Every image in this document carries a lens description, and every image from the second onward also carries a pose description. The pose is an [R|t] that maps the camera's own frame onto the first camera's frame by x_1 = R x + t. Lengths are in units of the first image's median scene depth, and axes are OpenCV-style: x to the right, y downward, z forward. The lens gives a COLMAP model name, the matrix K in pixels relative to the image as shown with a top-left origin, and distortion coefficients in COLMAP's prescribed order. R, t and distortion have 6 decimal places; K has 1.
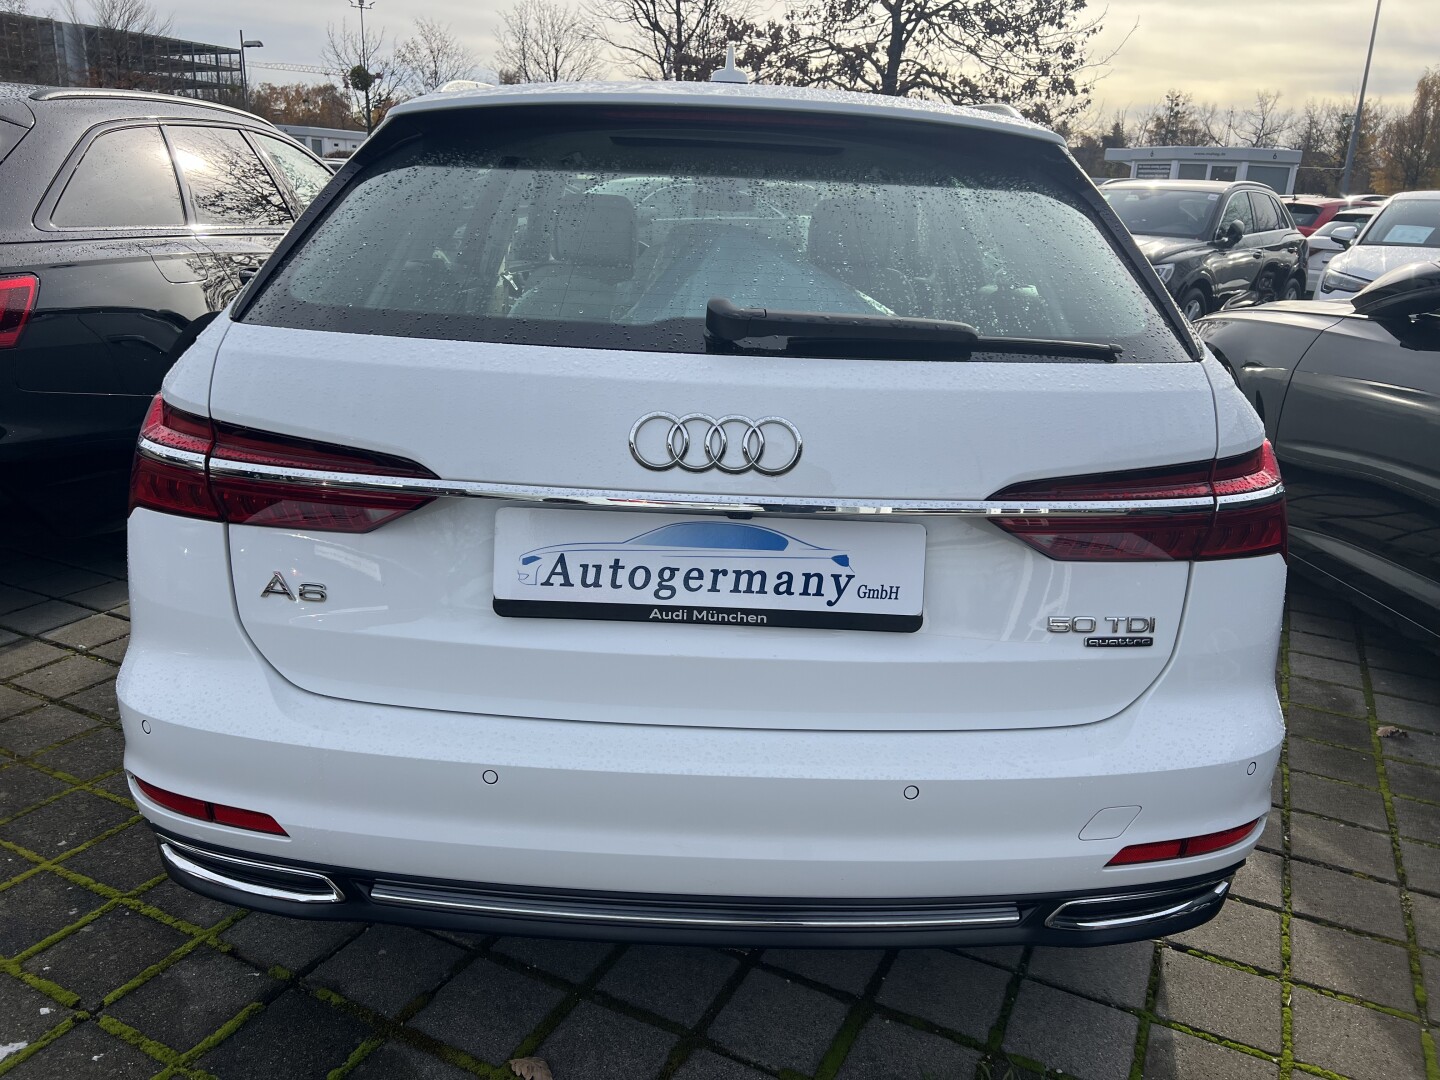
lens RADIAL K [[1089.9, 0, 735.5], [0, 1089.9, 534.4], [0, 0, 1]] dist [0.086145, -0.094627]
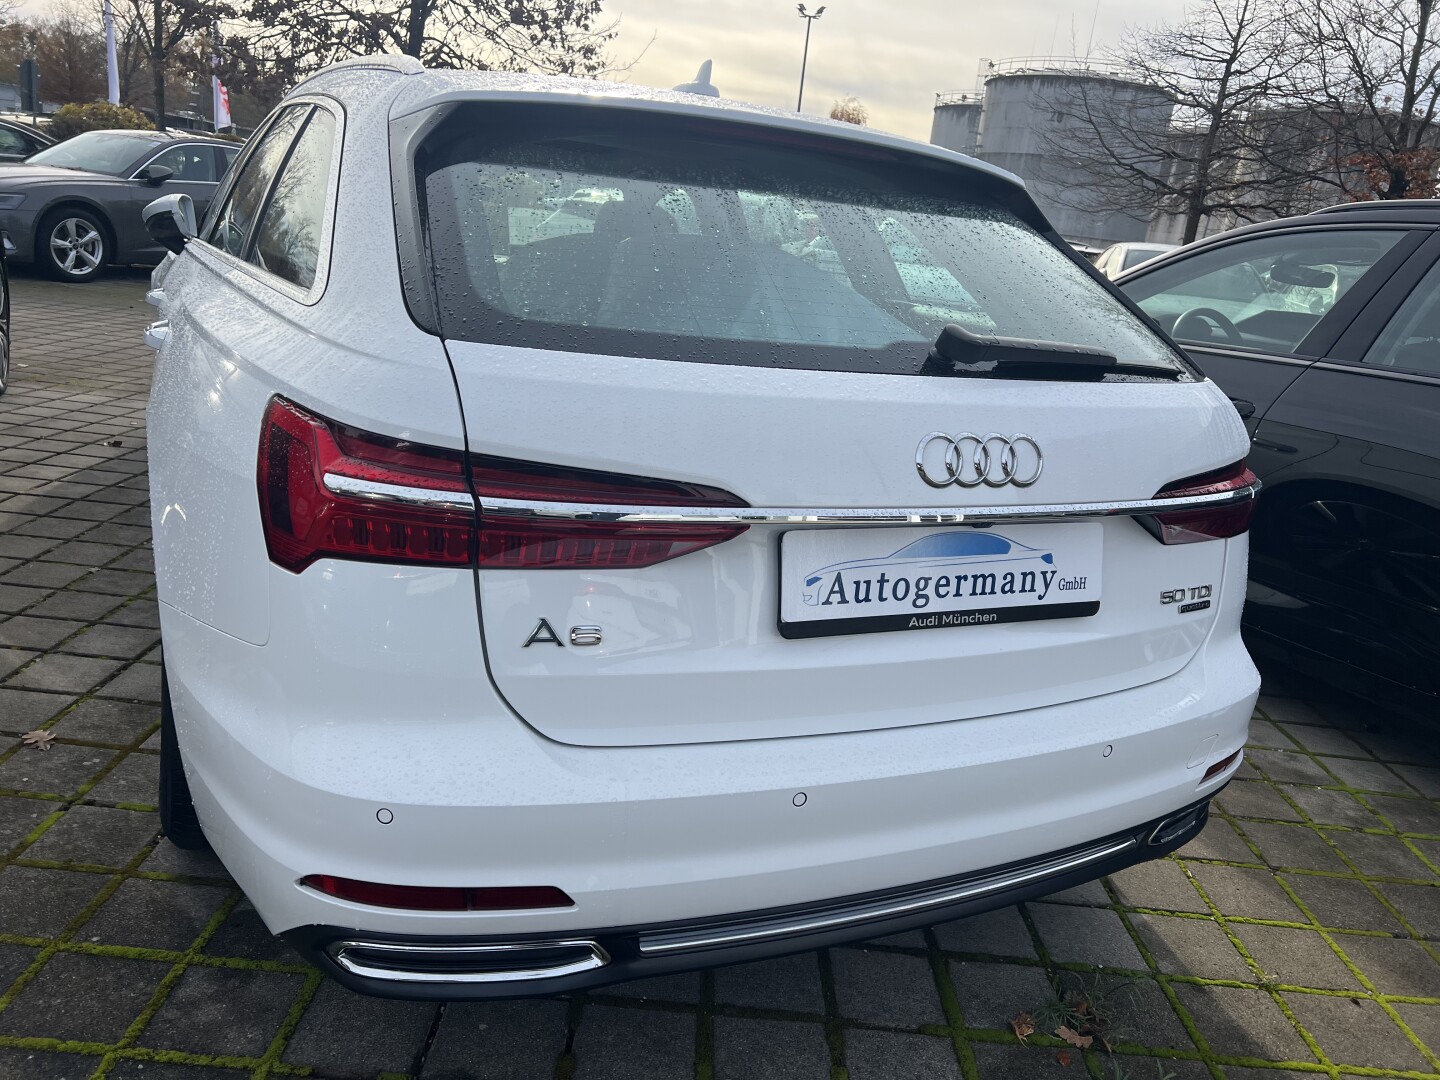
lens RADIAL K [[1080.5, 0, 728.4], [0, 1080.5, 525.7], [0, 0, 1]] dist [0.078341, -0.092031]
pose [[0.895495, -0.062744, 0.440626, -0.691890], [0.058095, 0.998021, 0.024049, -0.056270], [-0.441263, 0.004062, 0.897369, 0.135368]]
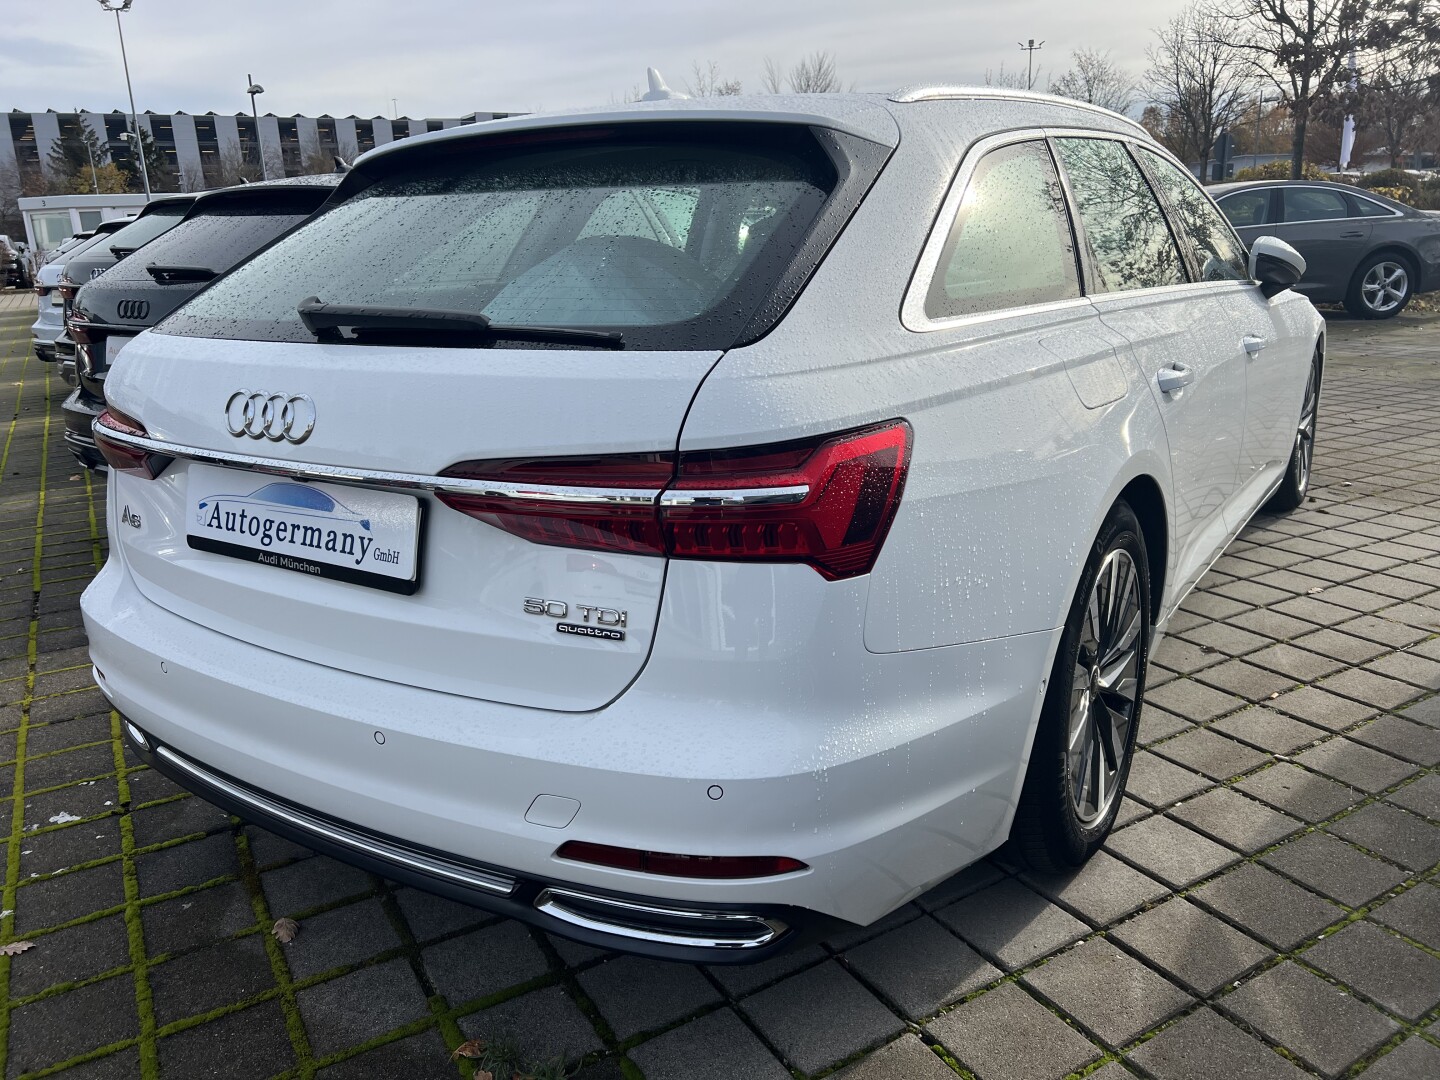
lens RADIAL K [[1089.9, 0, 735.5], [0, 1089.9, 534.4], [0, 0, 1]] dist [0.086145, -0.094627]
pose [[0.831407, 0.078574, -0.550081, 1.038425], [-0.093236, 0.995643, 0.001300, -0.003019], [0.547786, 0.050207, 0.835111, 0.262357]]
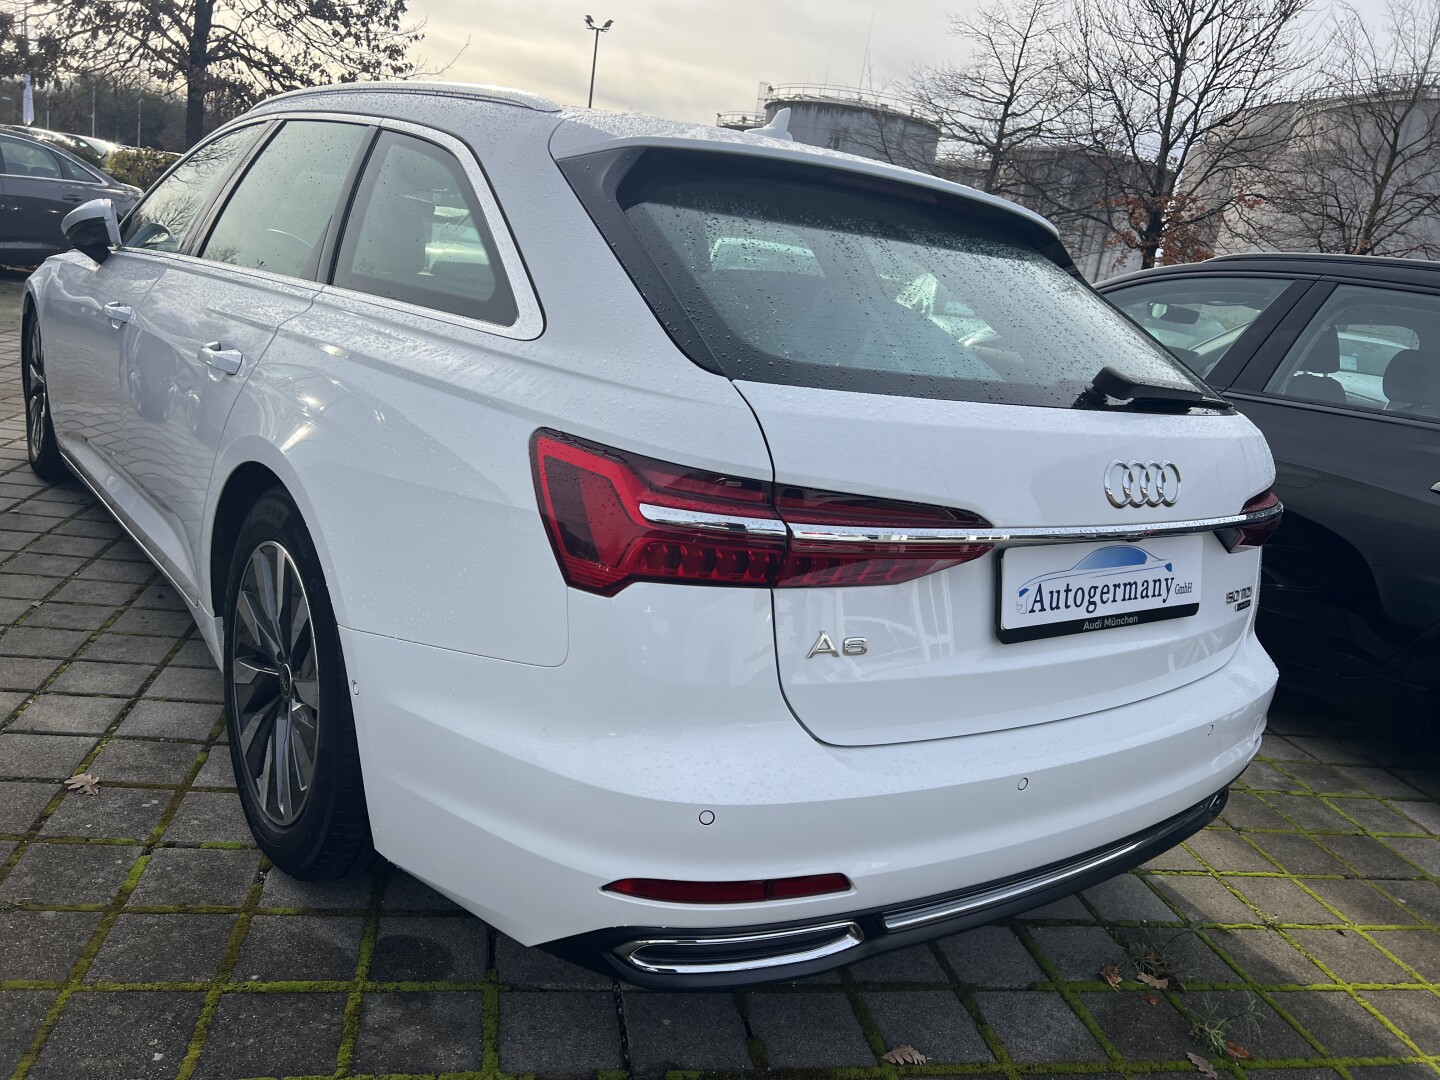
lens RADIAL K [[1088.0, 0, 724.5], [0, 1088.0, 539.6], [0, 0, 1]] dist [0.062316, -0.070319]
pose [[0.789727, -0.078337, 0.608436, -1.126136], [0.070531, 0.996831, 0.036796, -0.095986], [-0.609391, 0.013855, 0.792749, 0.277754]]
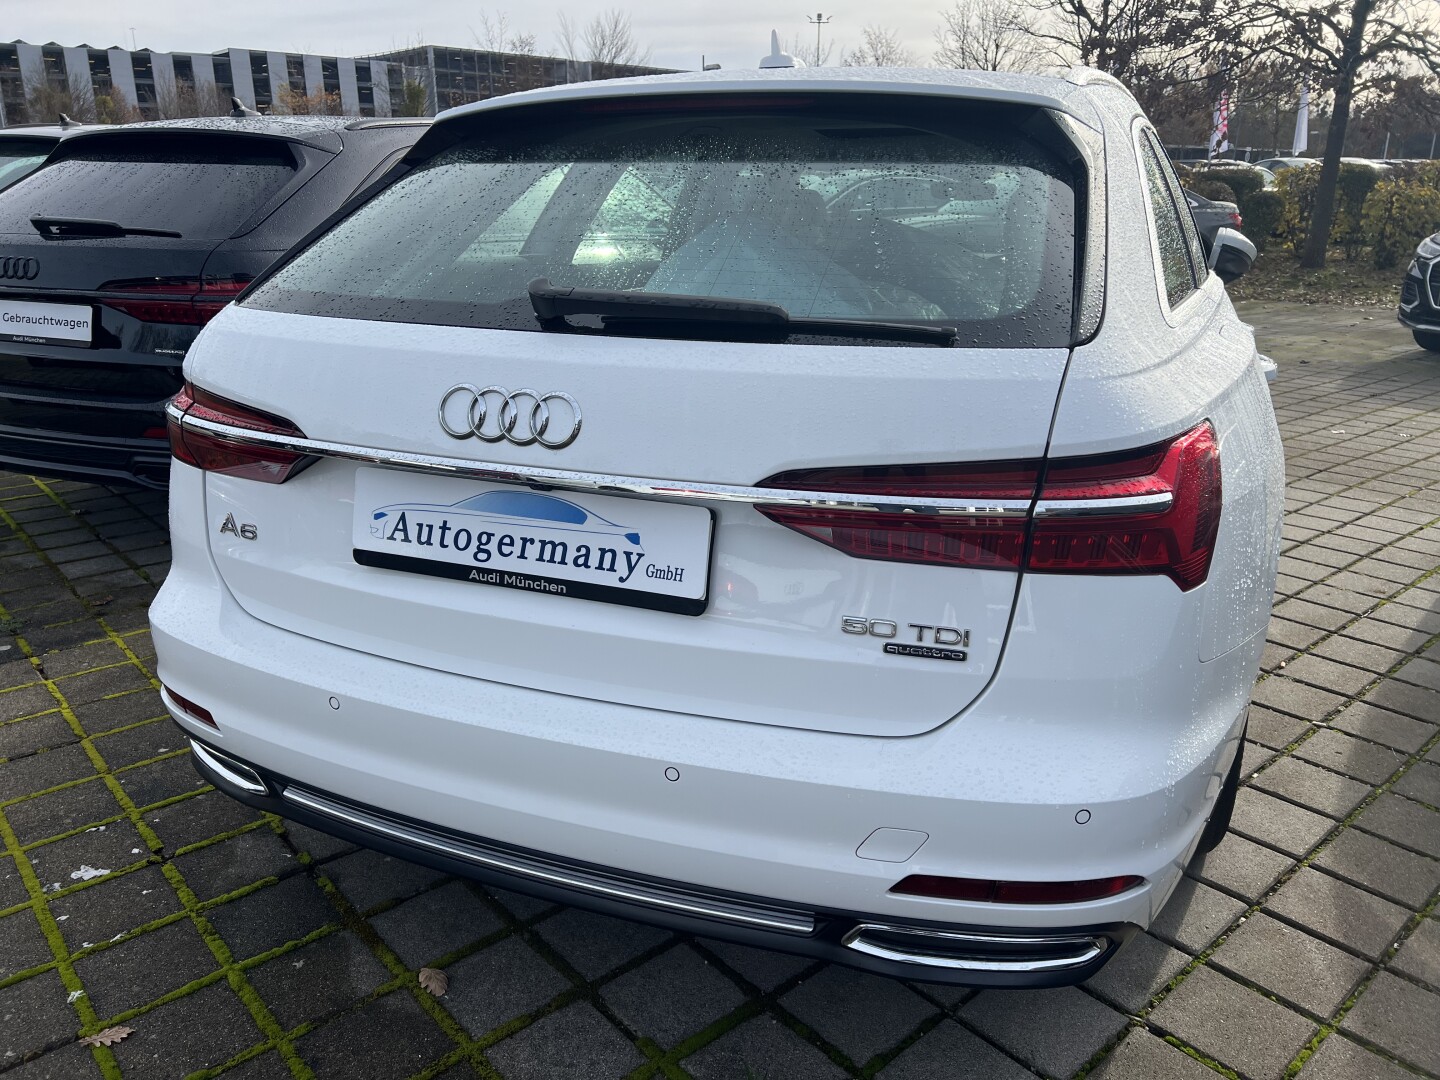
lens RADIAL K [[1089.6, 0, 717.5], [0, 1089.6, 544.9], [0, 0, 1]] dist [0.063254, -0.070903]
pose [[0.925221, 0.079695, -0.370964, 0.541923], [-0.076250, 0.996801, 0.023972, -0.000094], [0.371688, 0.006107, 0.928338, 0.094802]]
